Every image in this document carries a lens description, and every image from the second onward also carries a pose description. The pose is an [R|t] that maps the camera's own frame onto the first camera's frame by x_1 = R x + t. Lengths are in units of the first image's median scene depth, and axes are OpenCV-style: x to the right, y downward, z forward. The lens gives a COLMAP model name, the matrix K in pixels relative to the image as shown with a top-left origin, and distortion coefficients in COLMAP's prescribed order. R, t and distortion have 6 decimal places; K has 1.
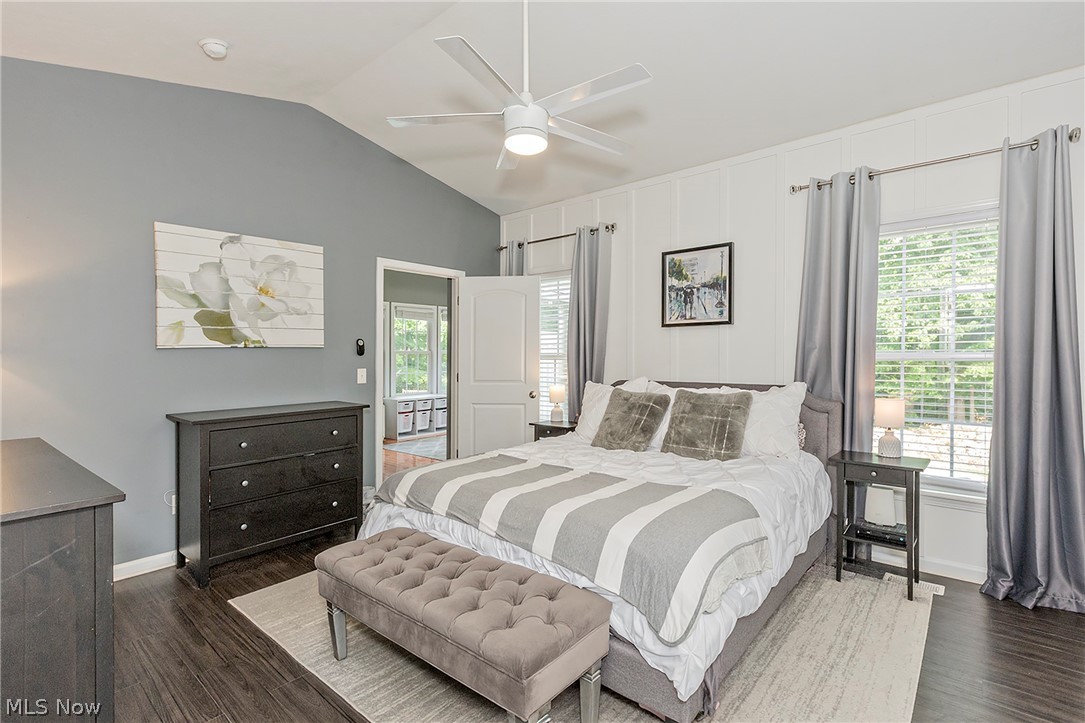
lens RADIAL K [[510.9, 0, 544.2], [0, 510.9, 362.4], [0, 0, 1]] dist [0.003827, 0.000027]
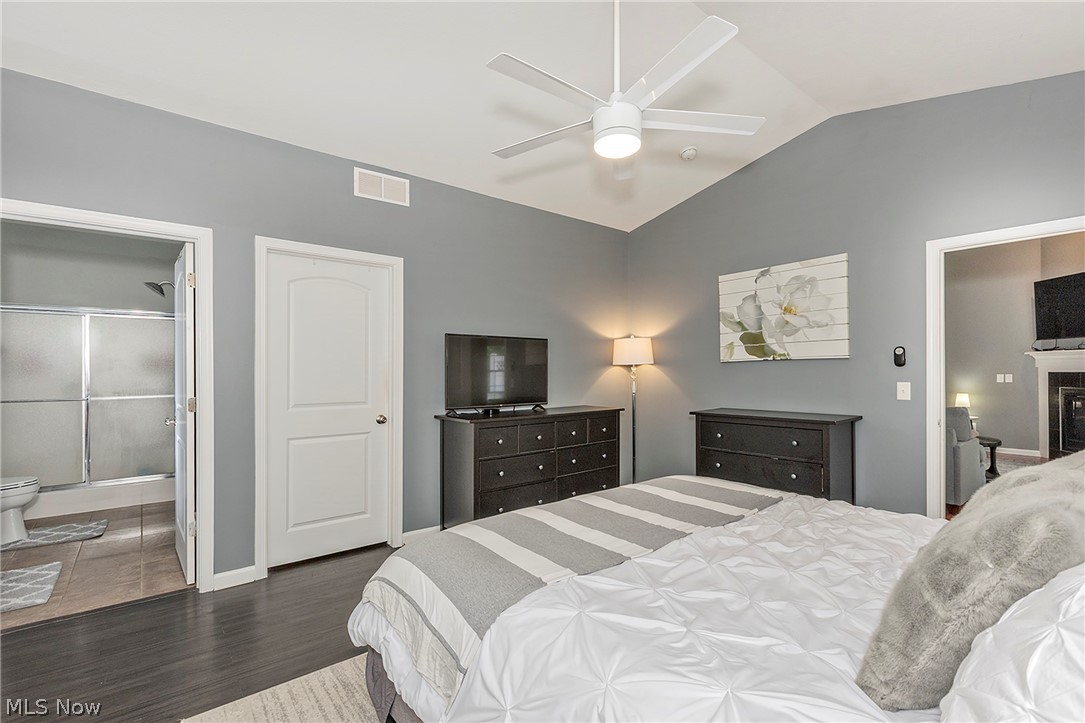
lens RADIAL K [[510.9, 0, 542.8], [0, 510.9, 362.8], [0, 0, 1]] dist [0.003827, 0.000027]
pose [[-0.183490, -0.005557, -0.983006, 0.696662], [-0.004705, 0.999978, -0.004774, -0.015125], [0.983010, 0.003749, -0.183512, 0.700025]]
